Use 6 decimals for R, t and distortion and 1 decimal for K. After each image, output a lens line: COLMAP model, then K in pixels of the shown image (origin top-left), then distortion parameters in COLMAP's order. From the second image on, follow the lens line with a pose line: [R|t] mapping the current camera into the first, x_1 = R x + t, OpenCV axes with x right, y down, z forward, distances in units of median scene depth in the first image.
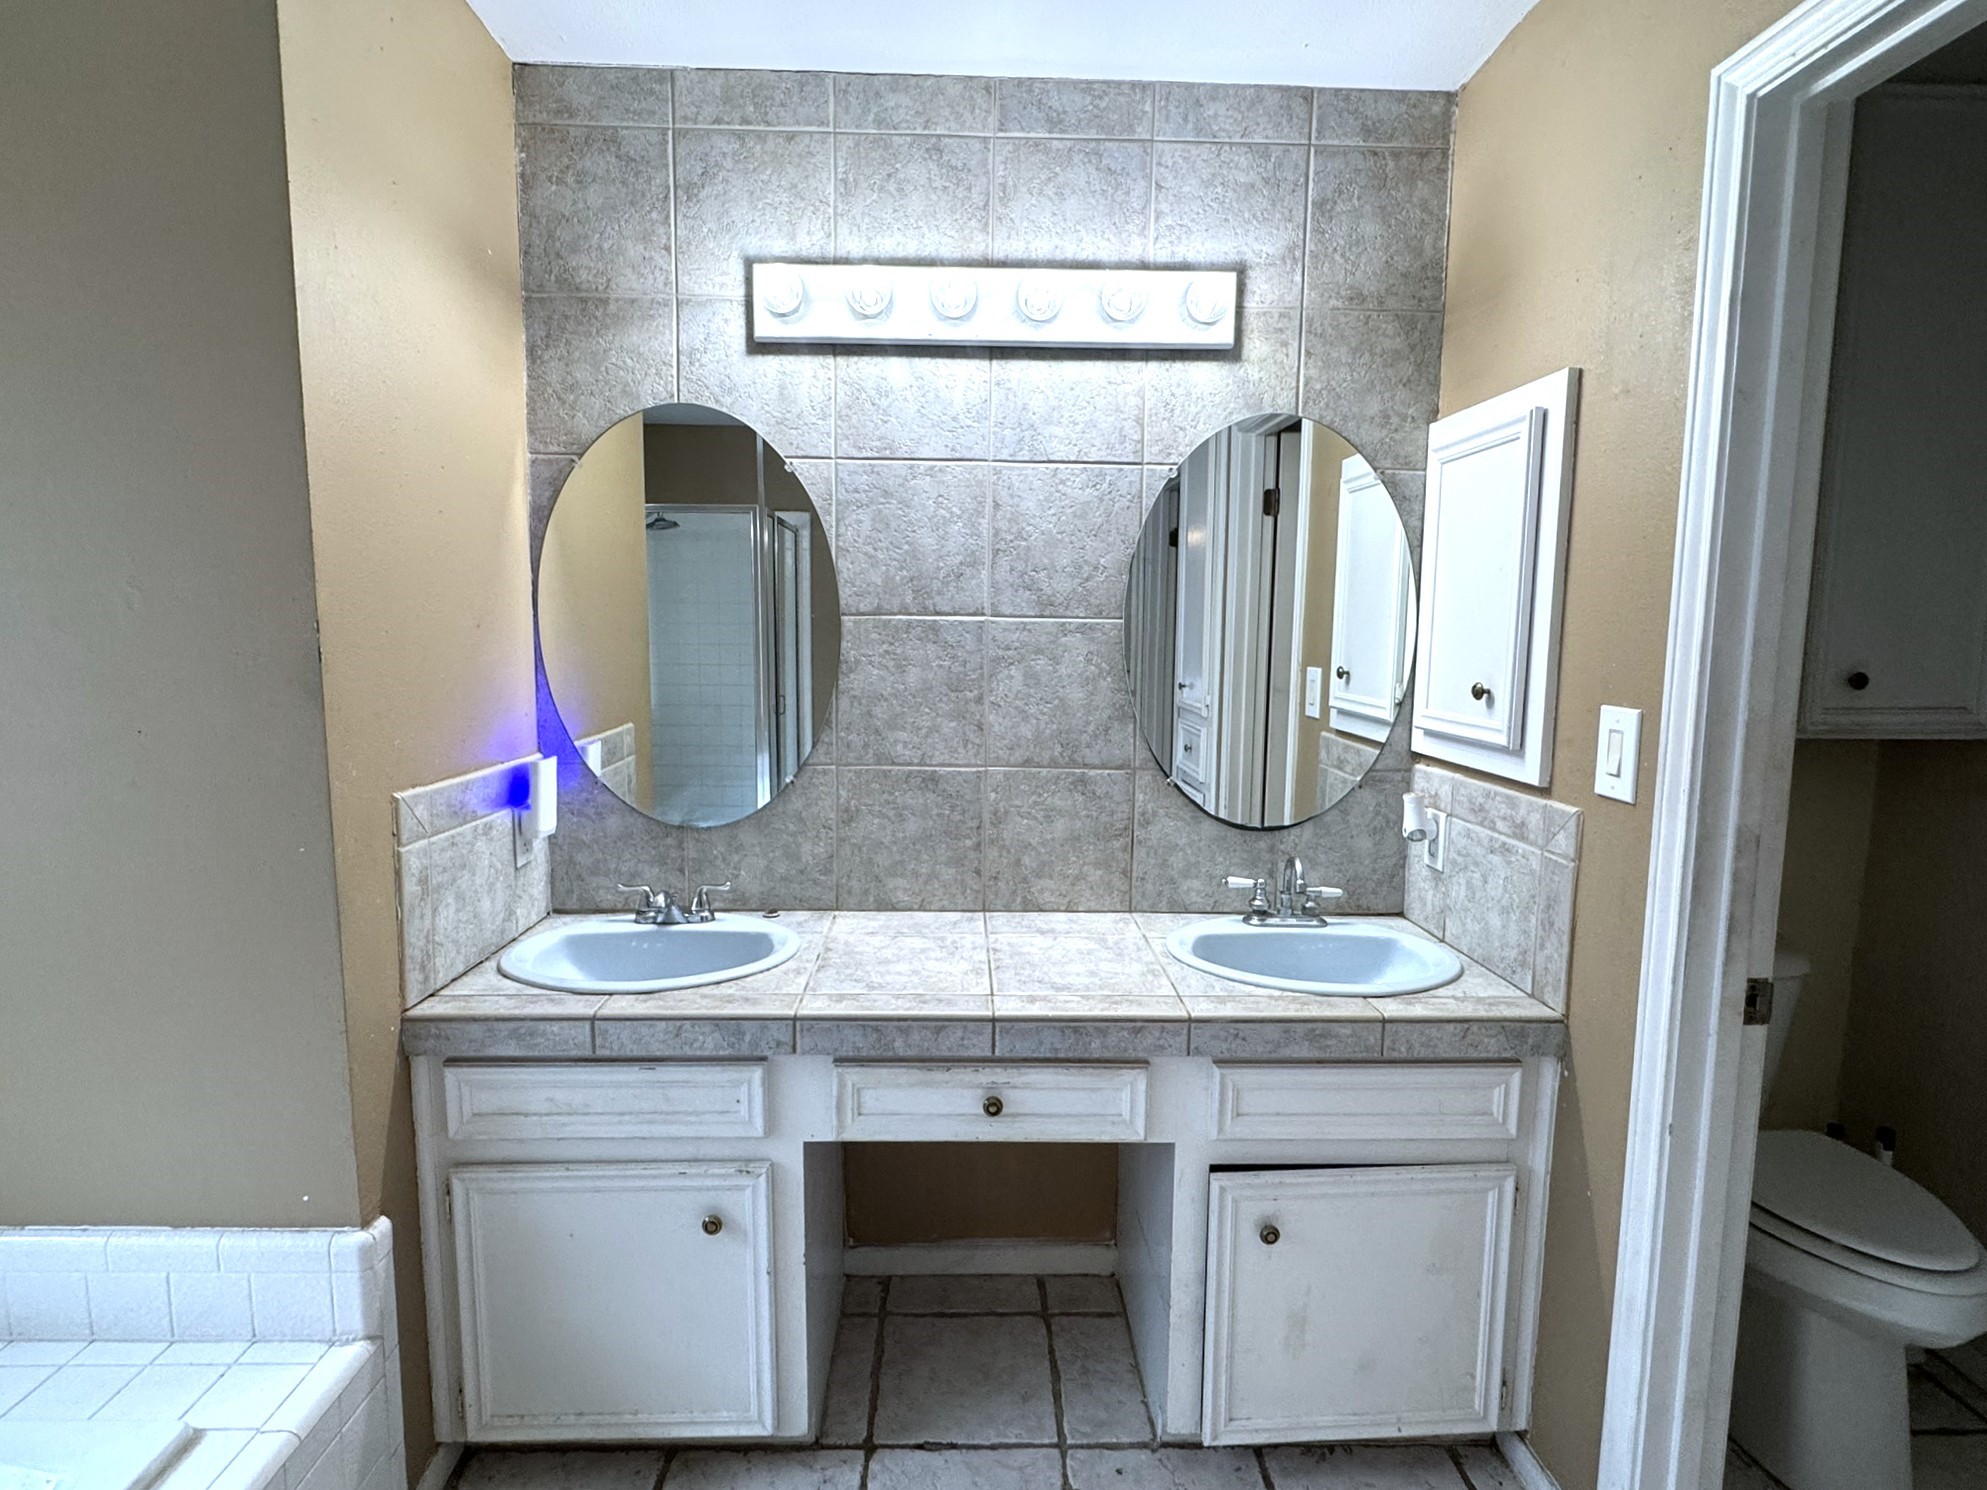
lens RADIAL K [[1012.1, 0, 989.6], [0, 1012.1, 740.0], [0, 0, 1]] dist [-0.002520, -0.000204]
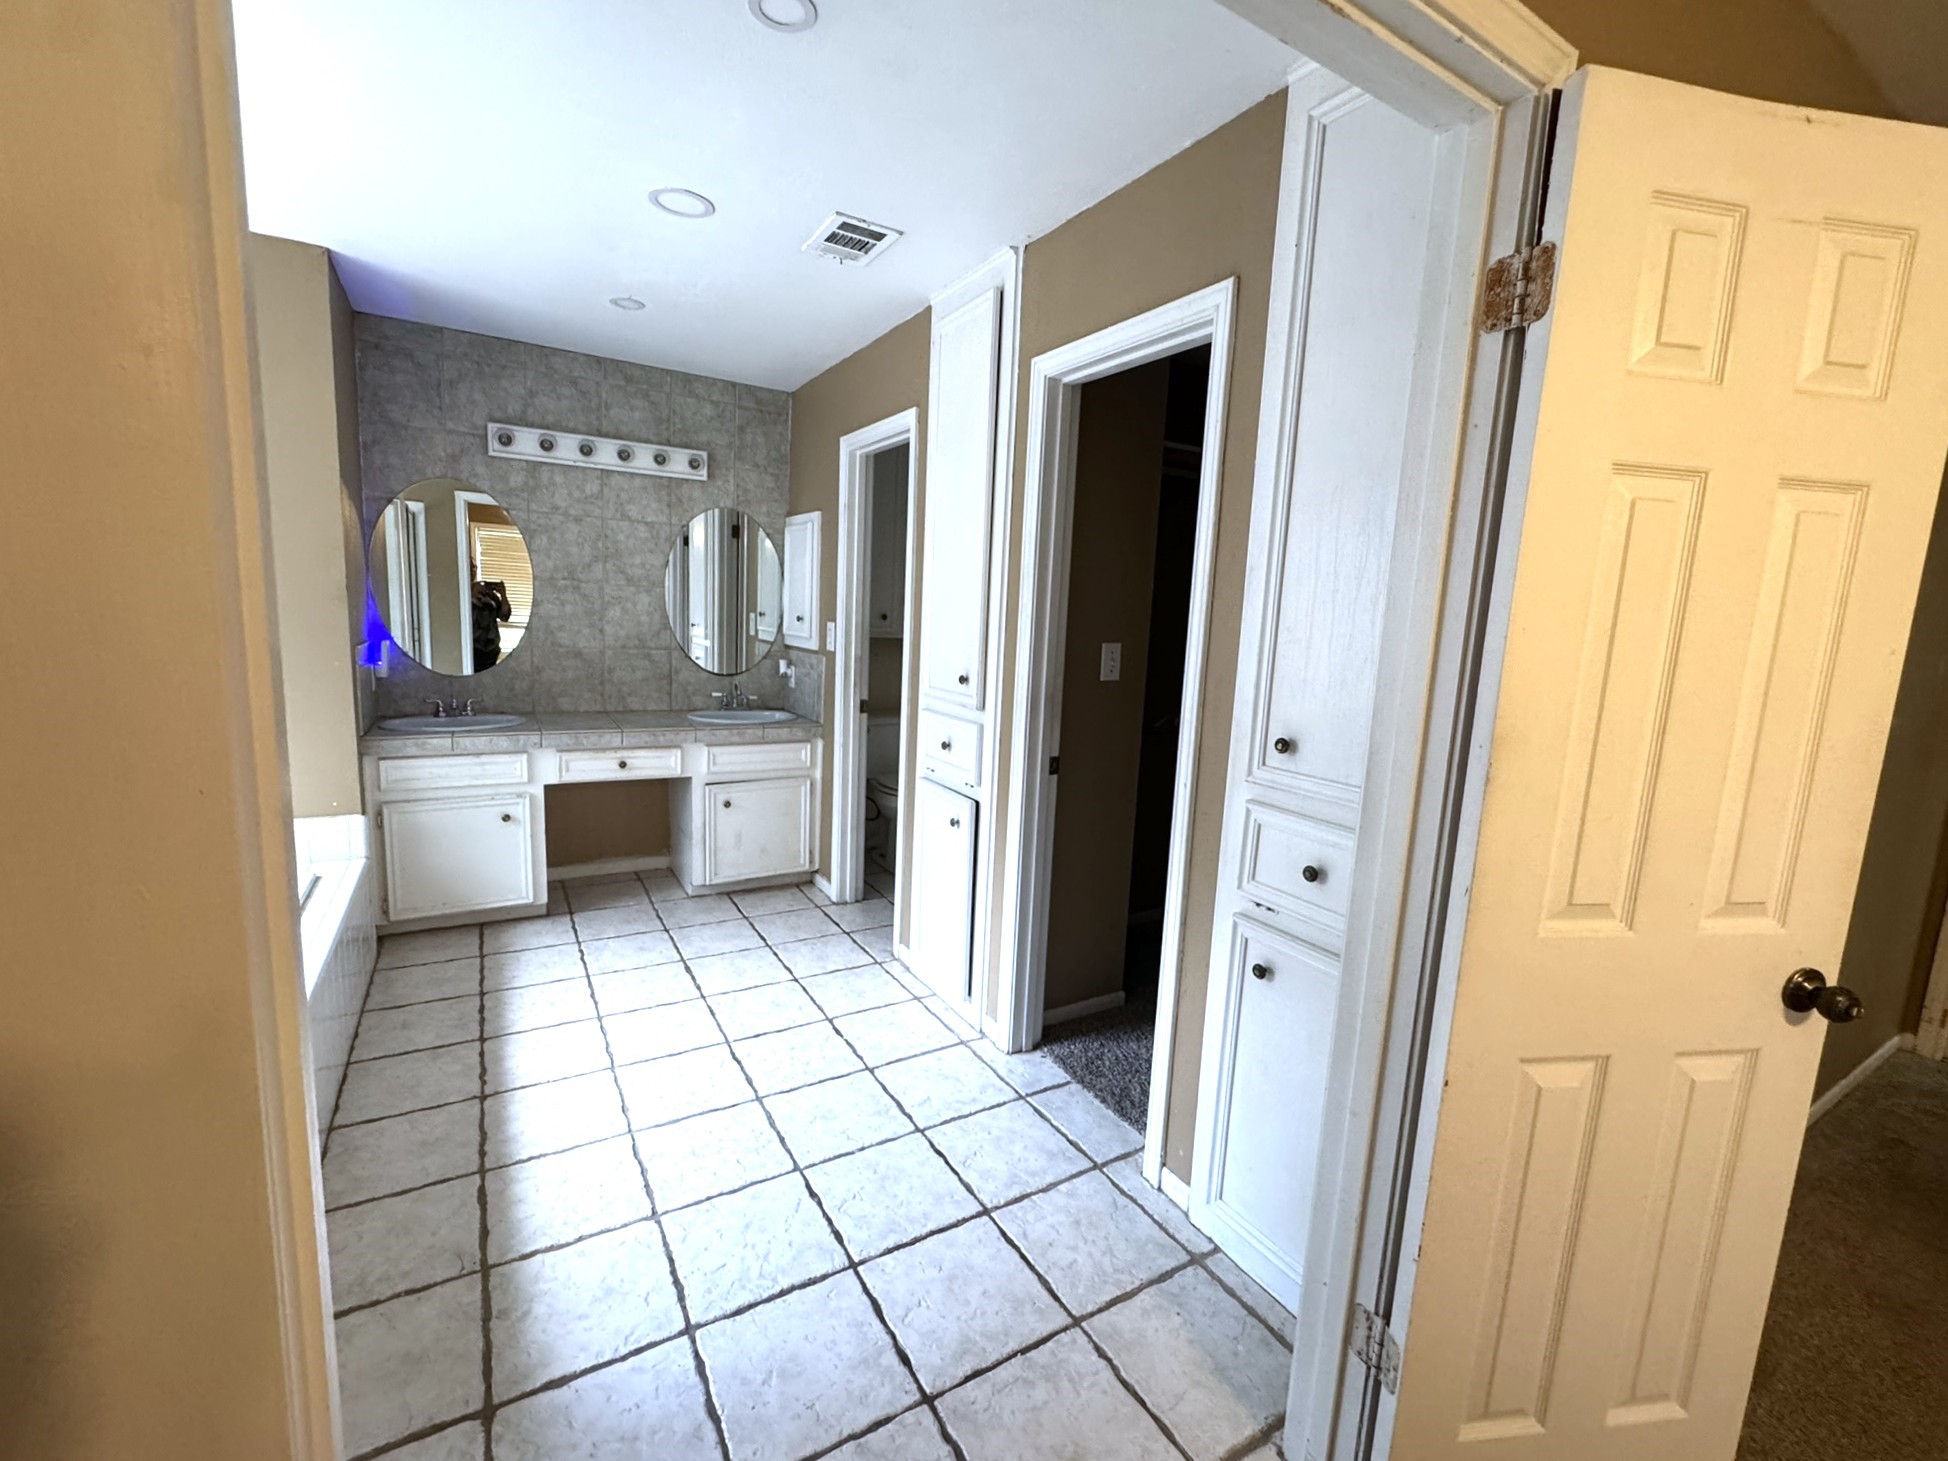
lens RADIAL K [[815.4, 0, 970.1], [0, 815.4, 726.4], [0, 0, 1]] dist [-0.002383, -0.000138]
pose [[0.873152, -0.037246, 0.486023, -0.199966], [0.016258, 0.998747, 0.047329, 0.139304], [-0.487176, -0.033424, 0.872664, -1.130040]]
